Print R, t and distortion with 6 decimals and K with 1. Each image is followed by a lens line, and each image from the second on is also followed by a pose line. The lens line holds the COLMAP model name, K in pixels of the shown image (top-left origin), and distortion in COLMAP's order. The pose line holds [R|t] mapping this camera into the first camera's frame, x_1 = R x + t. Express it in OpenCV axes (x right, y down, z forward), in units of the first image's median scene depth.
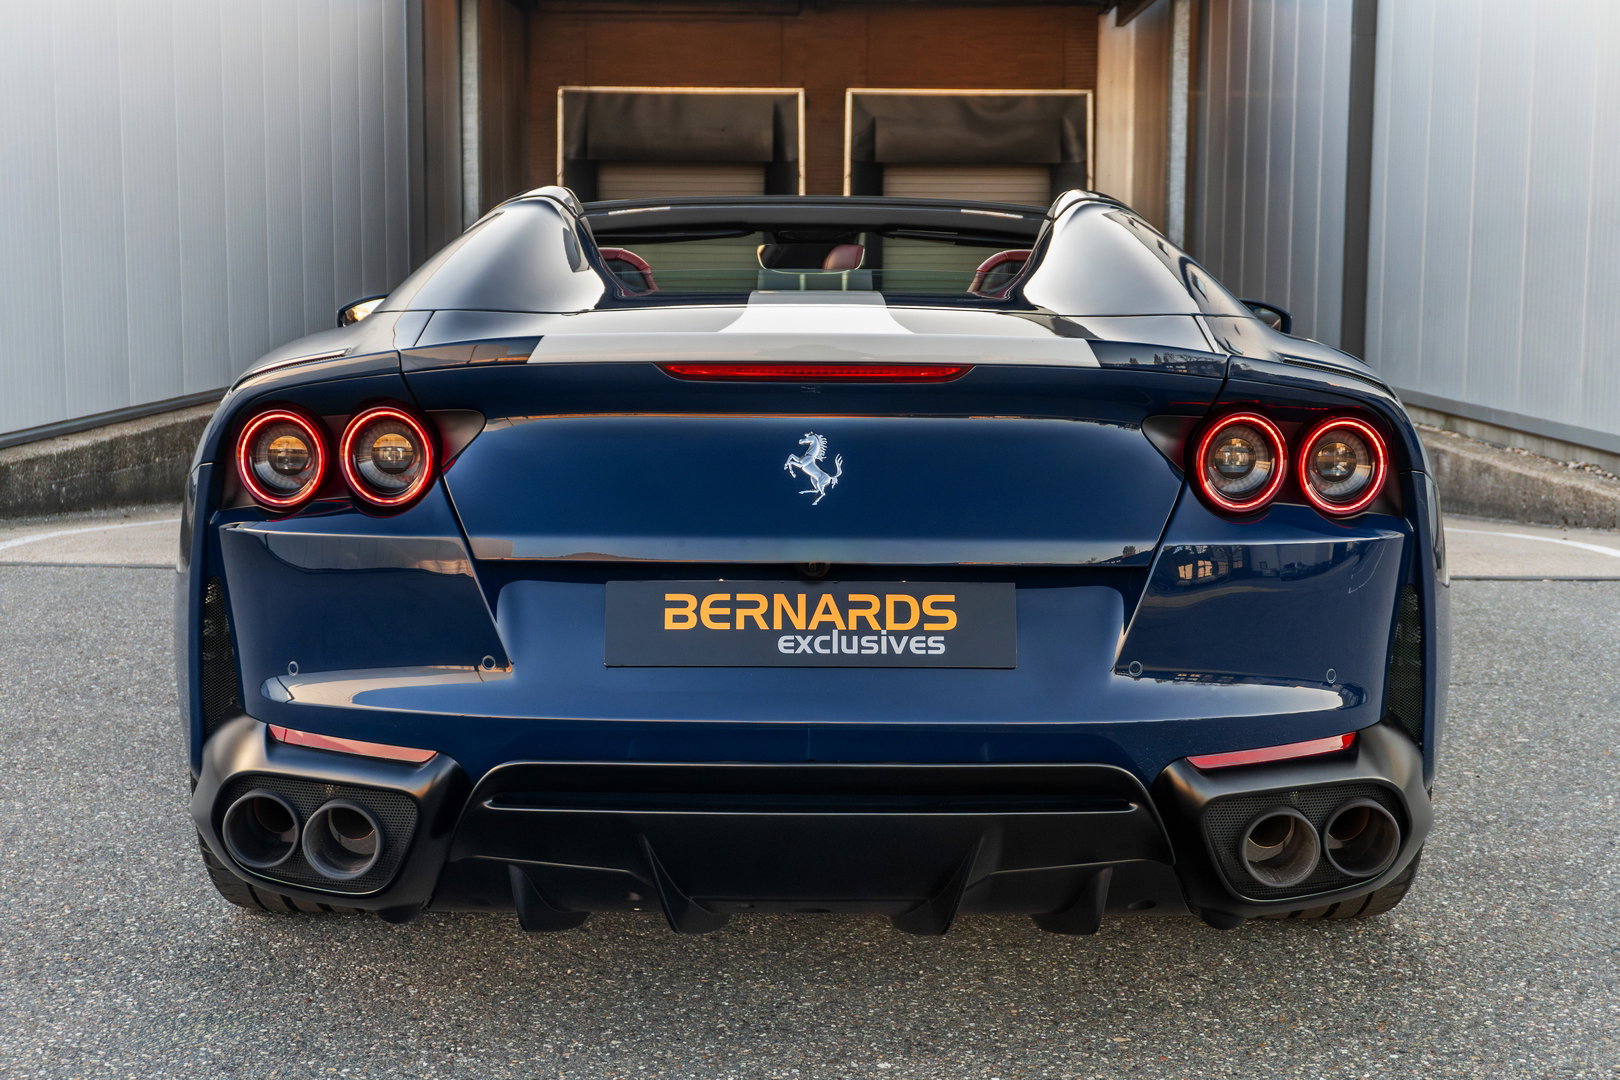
lens RADIAL K [[2166.6, 0, 810.0], [0, 2166.6, 540.0], [0, 0, 1]] dist [-0.005514, -0.042535]
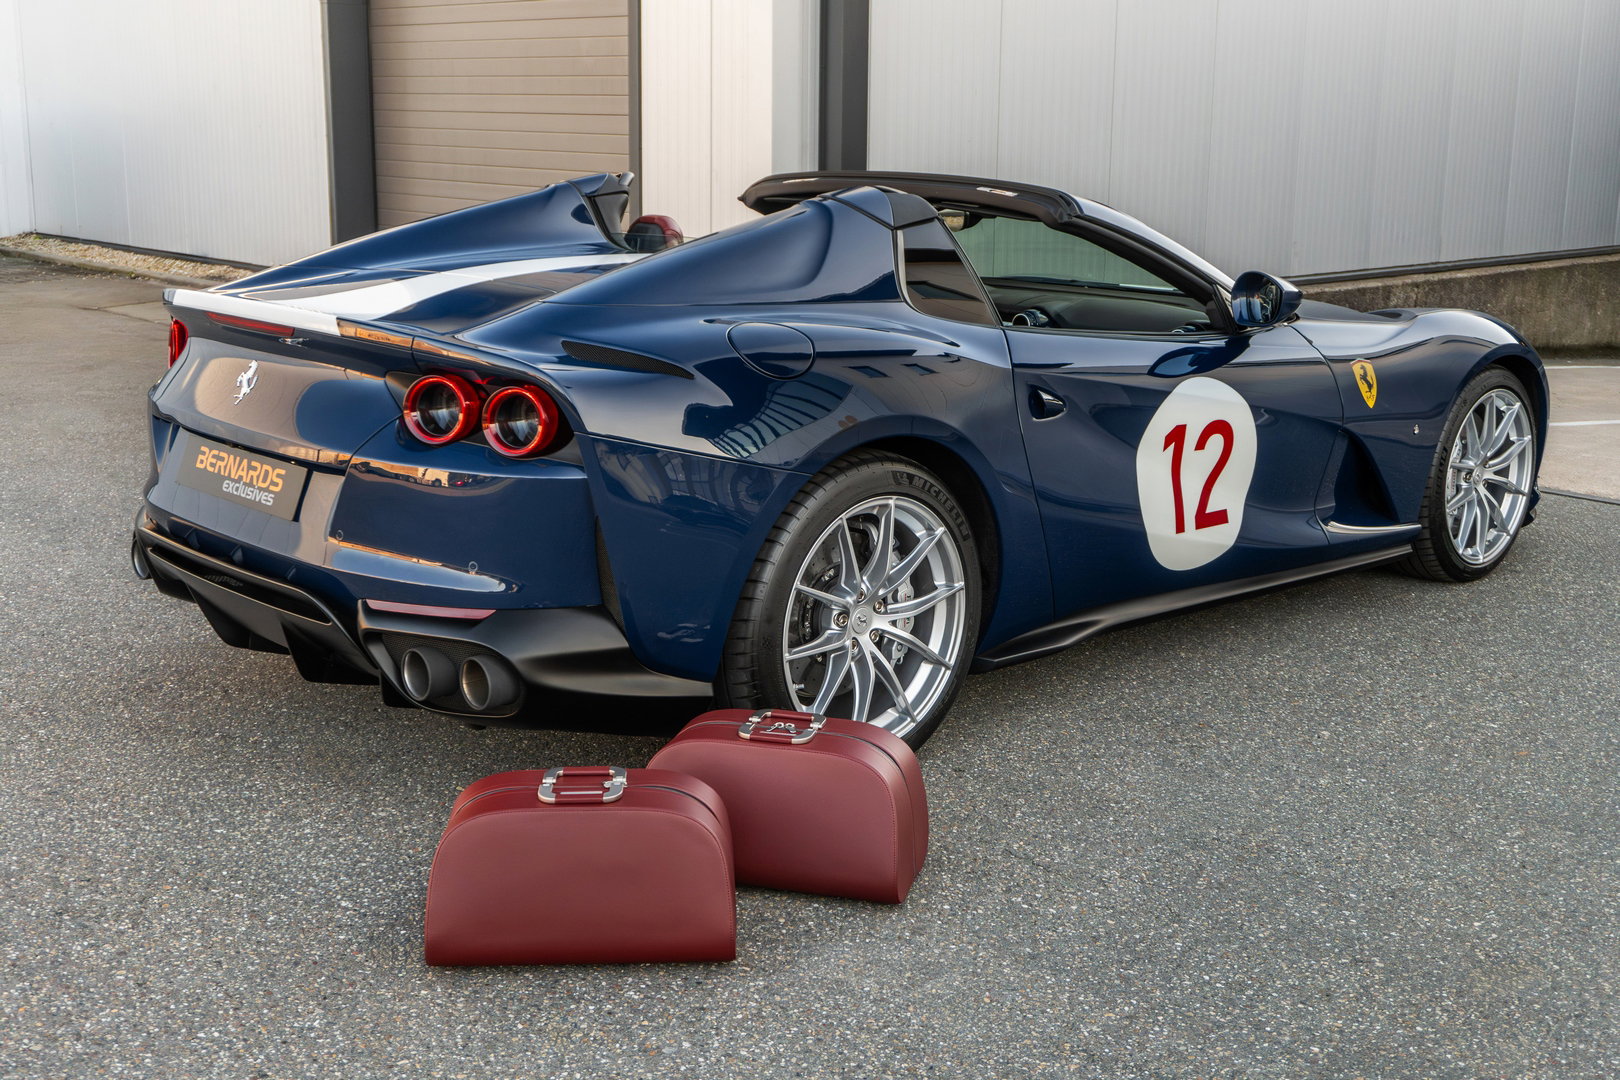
lens RADIAL K [[1846.5, 0, 810.0], [0, 1846.5, 540.0], [0, 0, 1]] dist [-0.023280, -0.047287]
pose [[0.695607, 0.167494, -0.698624, 1.290097], [-0.098987, 0.985513, 0.137715, -0.149167], [0.711570, -0.026641, 0.702110, 0.320338]]
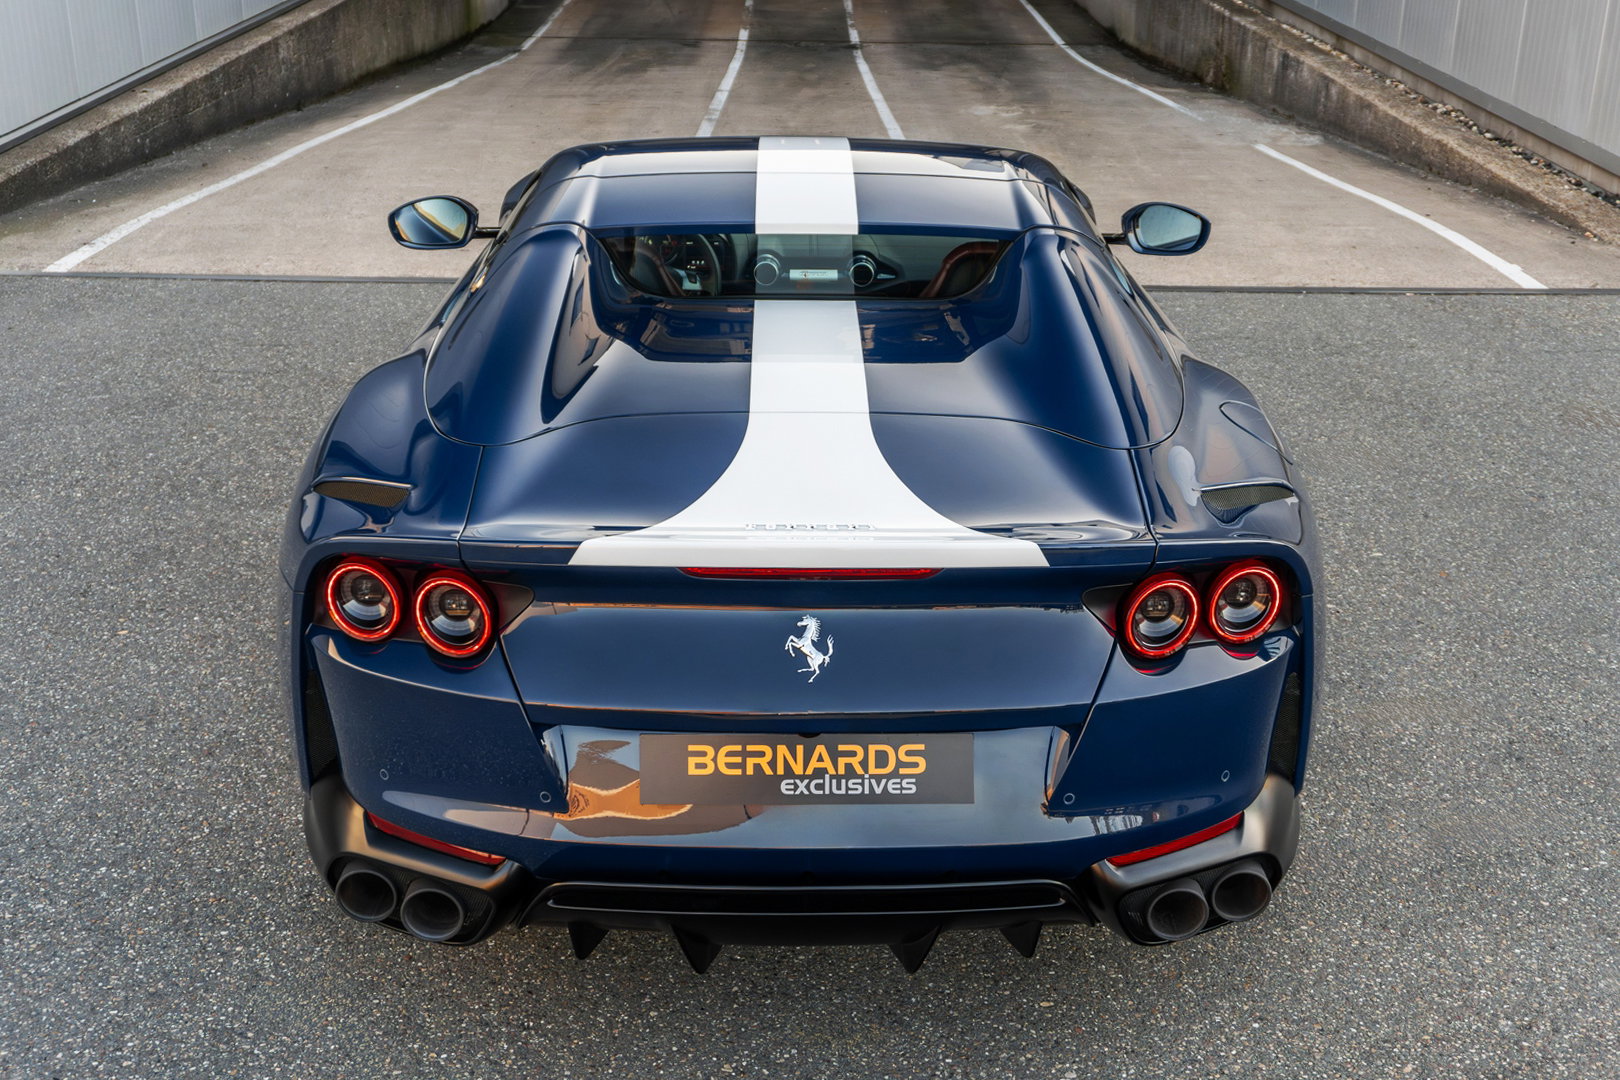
lens RADIAL K [[1798.5, 0, 841.5], [0, 1798.5, 508.5], [0, 0, 1]] dist [-0.008697, -0.031066]
pose [[0.999574, -0.002413, 0.029082, -0.009528], [-0.005263, 0.965330, 0.260980, -0.368597], [-0.028703, -0.261022, 0.964906, 0.053336]]
